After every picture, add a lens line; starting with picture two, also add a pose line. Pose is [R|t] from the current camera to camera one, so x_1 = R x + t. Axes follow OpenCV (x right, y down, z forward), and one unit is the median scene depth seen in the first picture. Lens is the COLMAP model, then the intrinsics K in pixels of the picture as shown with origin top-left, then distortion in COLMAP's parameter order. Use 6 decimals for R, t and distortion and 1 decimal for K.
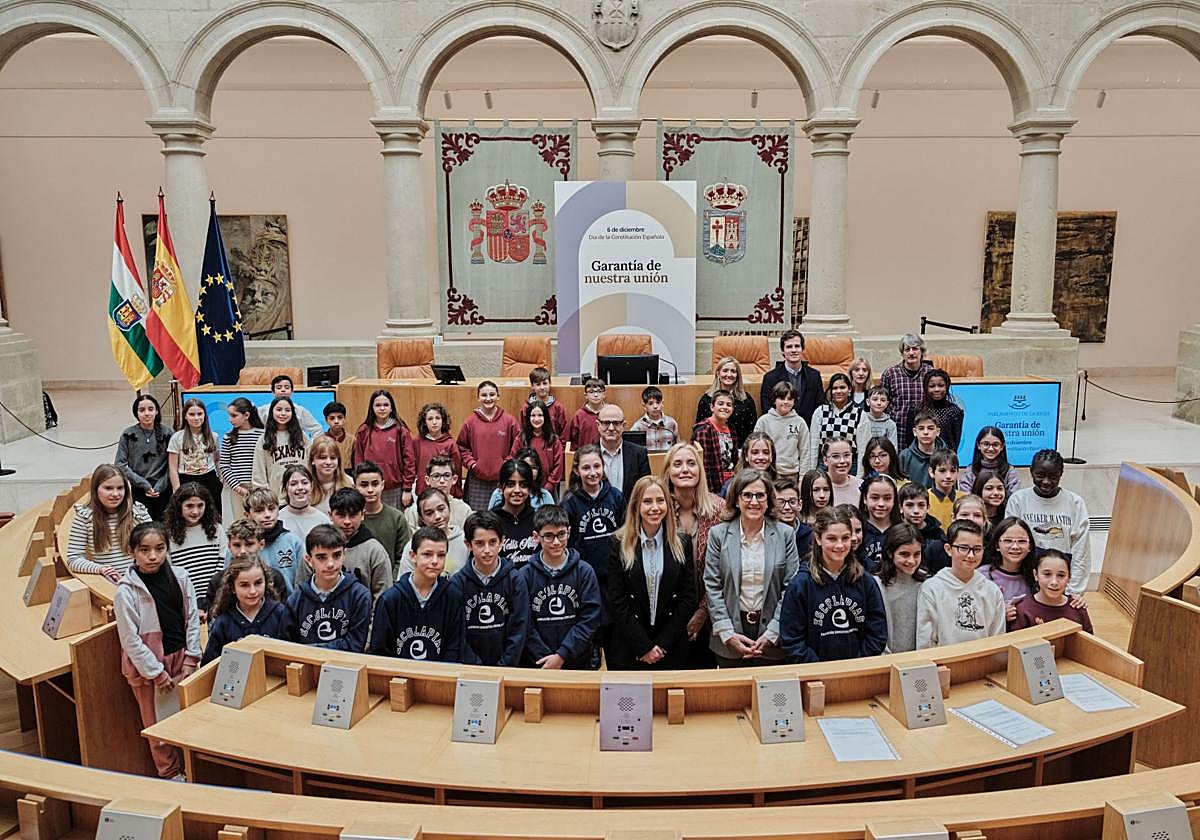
lens RADIAL K [[932.8, 0, 616.0], [0, 932.8, 414.1], [0, 0, 1]] dist [-0.000058, 0.004035]
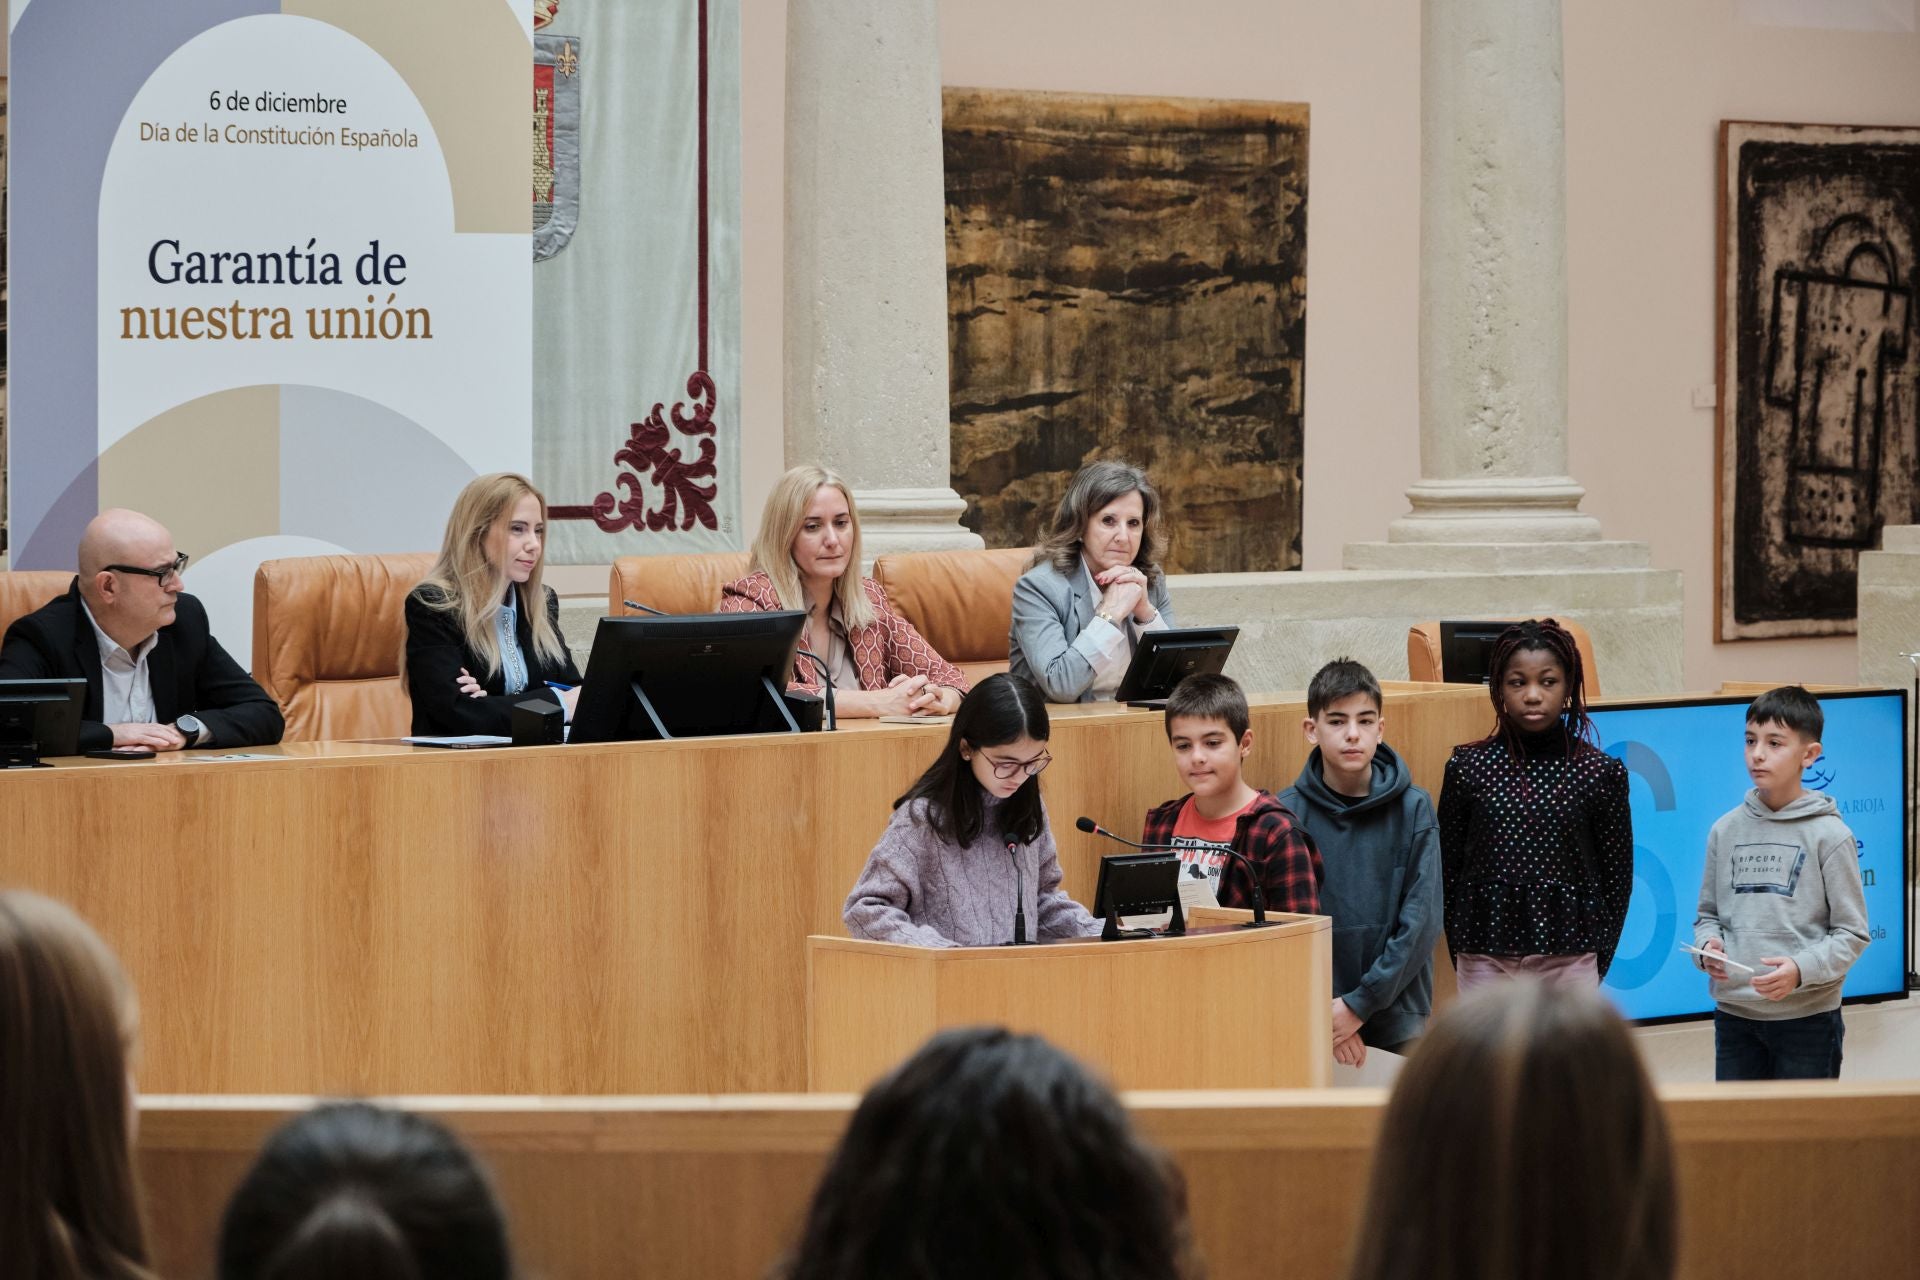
lens RADIAL K [[6262.7, 0, 960.0], [0, 6262.7, 640.0], [0, 0, 1]] dist [-0.010362, -0.163754]
pose [[0.775670, -0.023008, 0.630719, -0.763733], [0.104107, 0.990310, -0.091908, 0.078444], [-0.622493, 0.136952, 0.770549, -0.219600]]
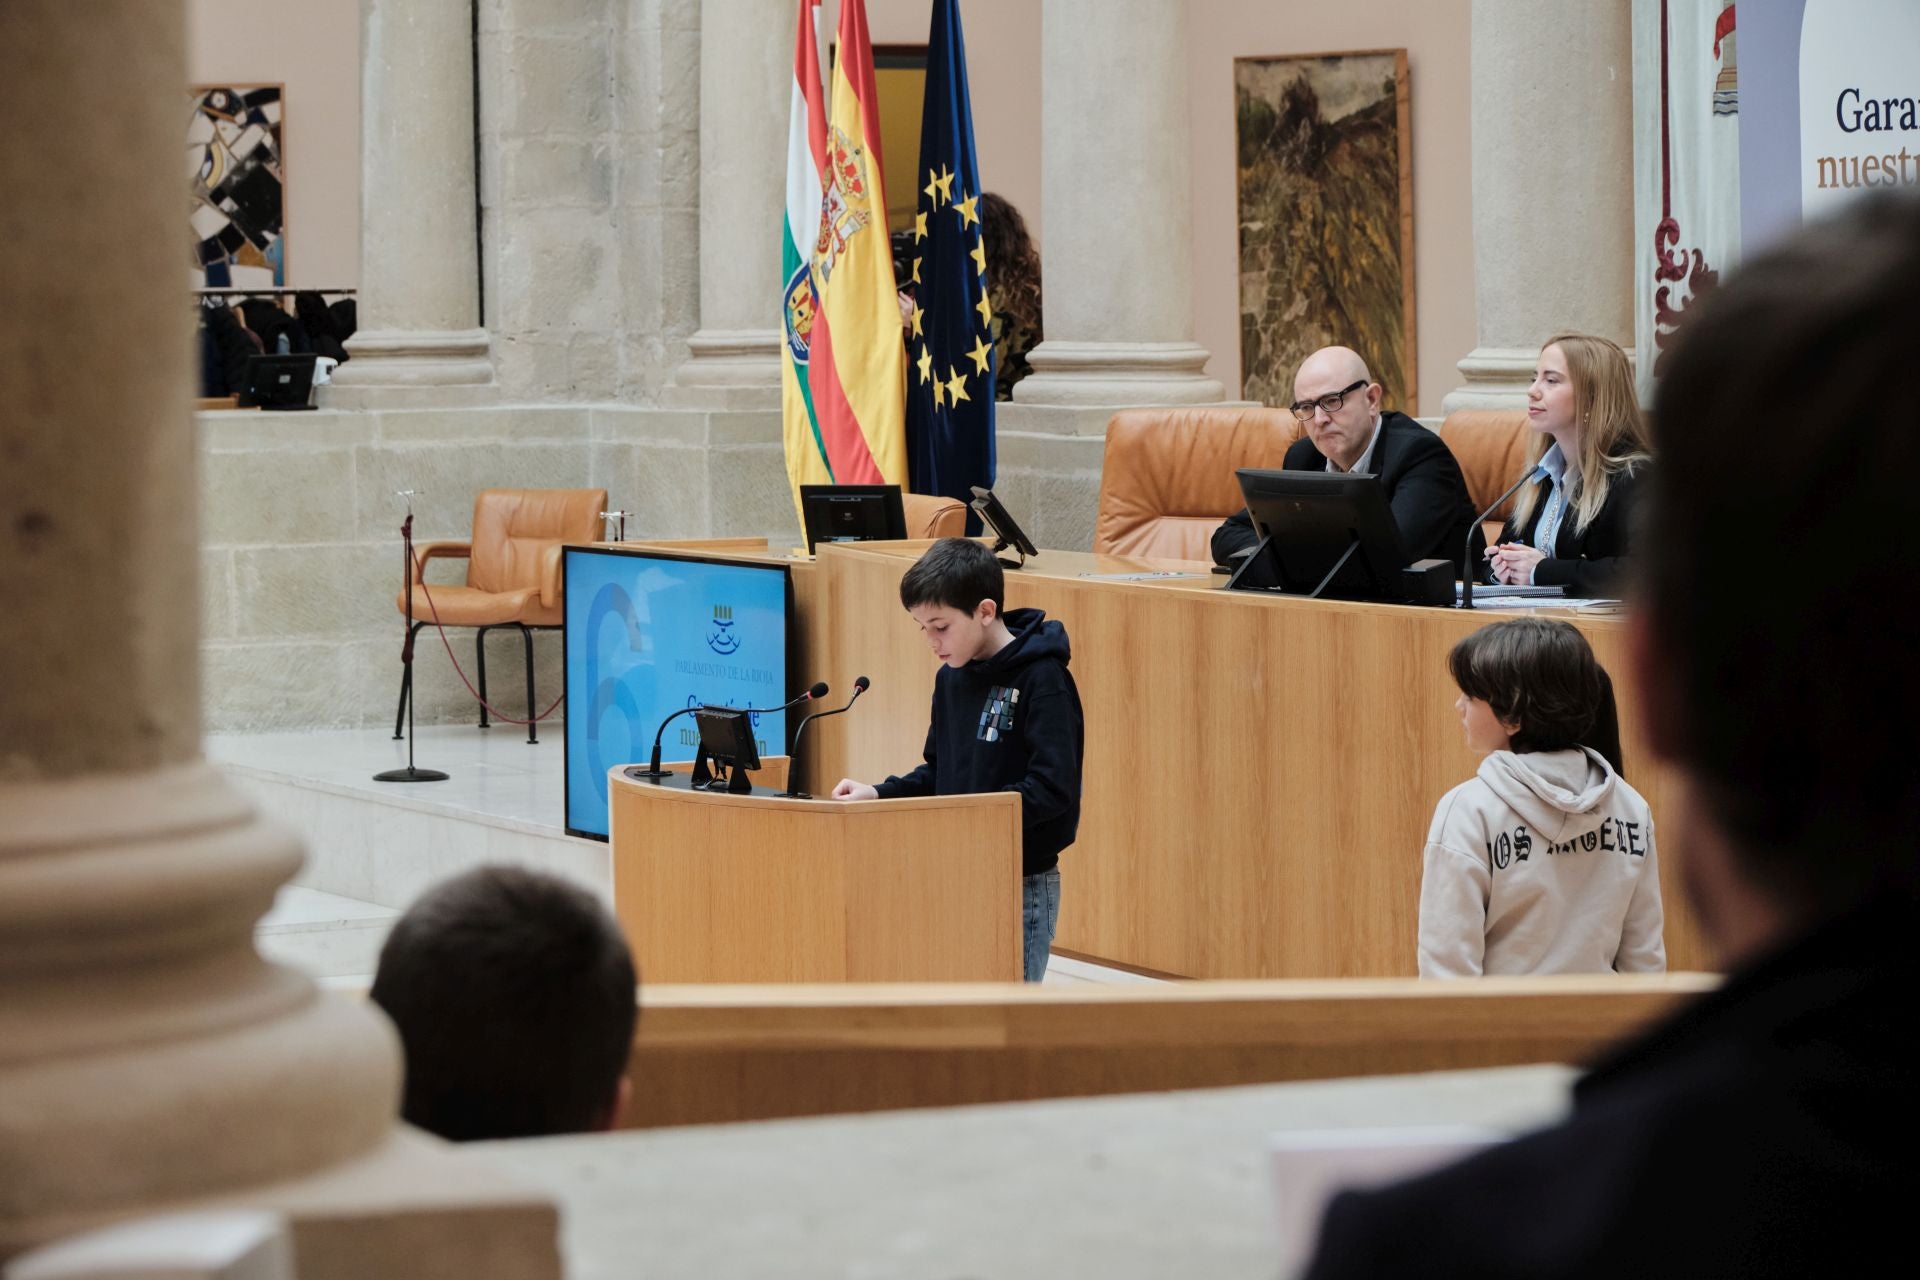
lens RADIAL K [[5805.6, 0, 960.0], [0, 5805.6, 640.0], [0, 0, 1]] dist [0.114805, -2.837050]
pose [[0.452324, 0.058886, -0.889908, 1.048798], [-0.137335, 0.990515, -0.004261, -0.001842], [0.881216, 0.124143, 0.456121, 0.202283]]
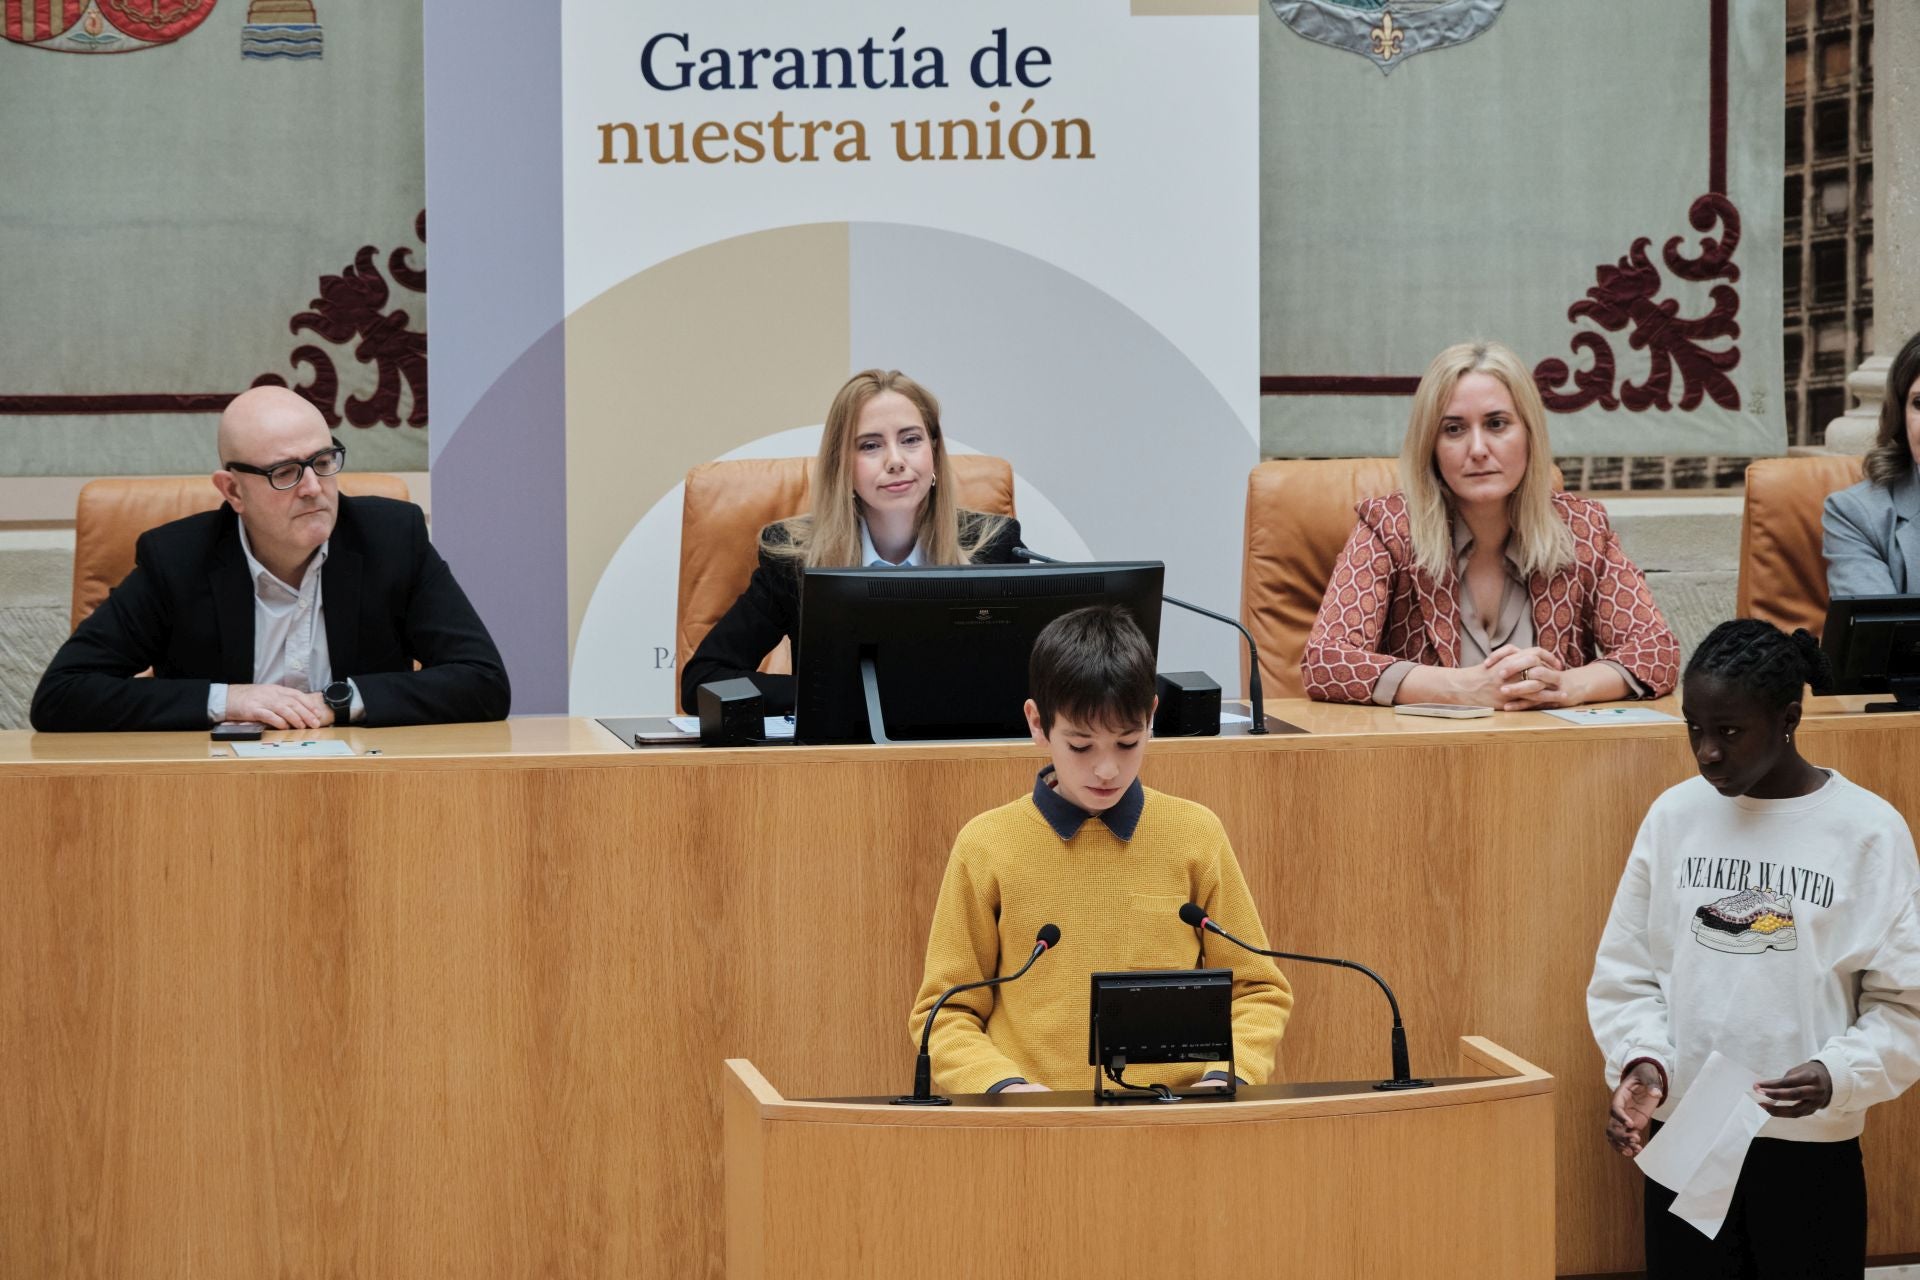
lens RADIAL K [[6388.9, 0, 954.1], [0, 6388.9, 671.8], [0, 0, 1]] dist [-0.016163, -2.369259]
pose [[0.990250, -0.012952, 0.138698, -0.123133], [0.024356, 0.996429, -0.080843, 0.039572], [-0.137156, 0.083432, 0.987030, -0.109649]]
